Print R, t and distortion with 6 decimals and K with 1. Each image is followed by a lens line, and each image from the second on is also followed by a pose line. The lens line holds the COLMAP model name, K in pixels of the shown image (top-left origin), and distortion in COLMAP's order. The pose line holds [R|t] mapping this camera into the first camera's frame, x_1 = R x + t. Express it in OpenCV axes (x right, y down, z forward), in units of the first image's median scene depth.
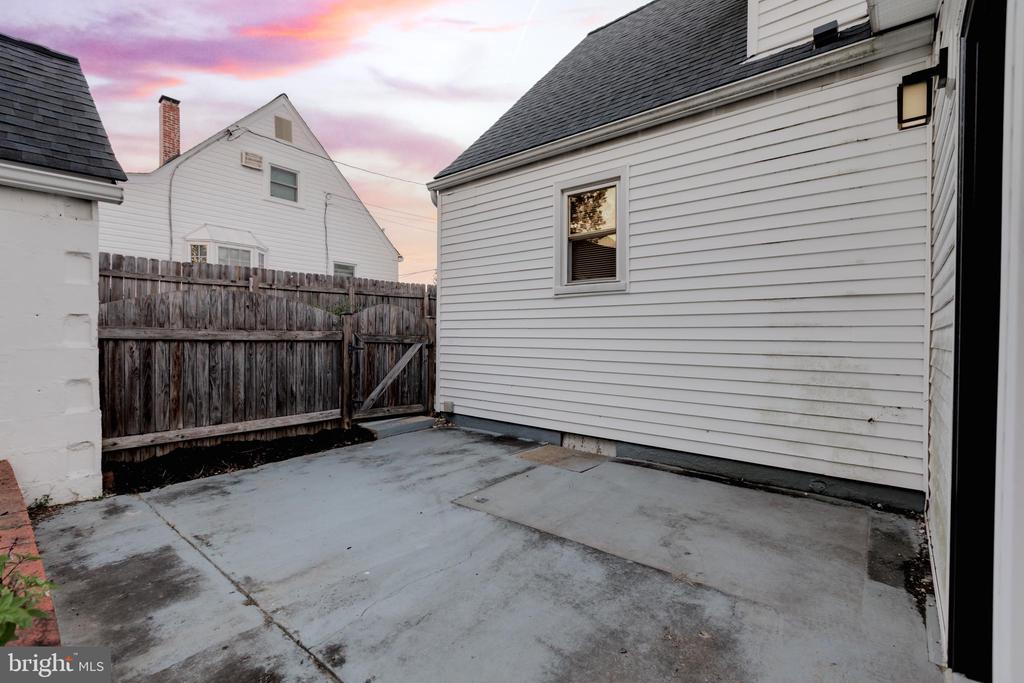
lens RADIAL K [[453.1, 0, 512.0], [0, 453.1, 341.5], [0, 0, 1]] dist [-0.000107, 0.000033]
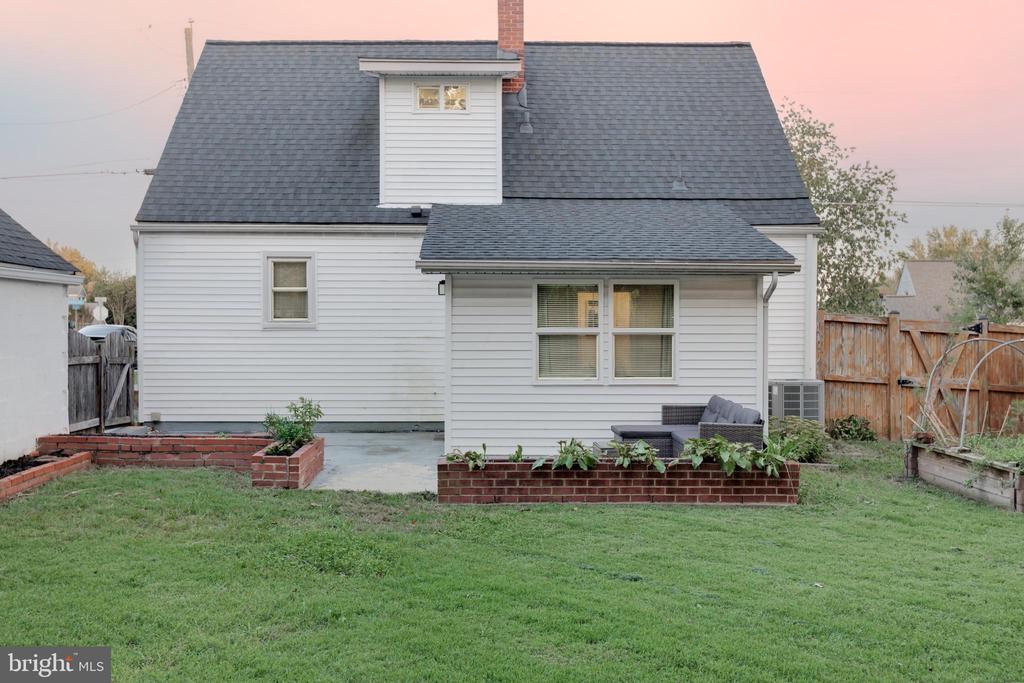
lens RADIAL K [[994.6, 0, 512.0], [0, 994.6, 341.5], [0, 0, 1]] dist [-0.002297, -0.008415]
pose [[0.747805, -0.010258, 0.663839, -1.421627], [0.011113, 0.999934, 0.002933, -0.060312], [-0.663825, 0.005184, 0.747870, -1.908121]]
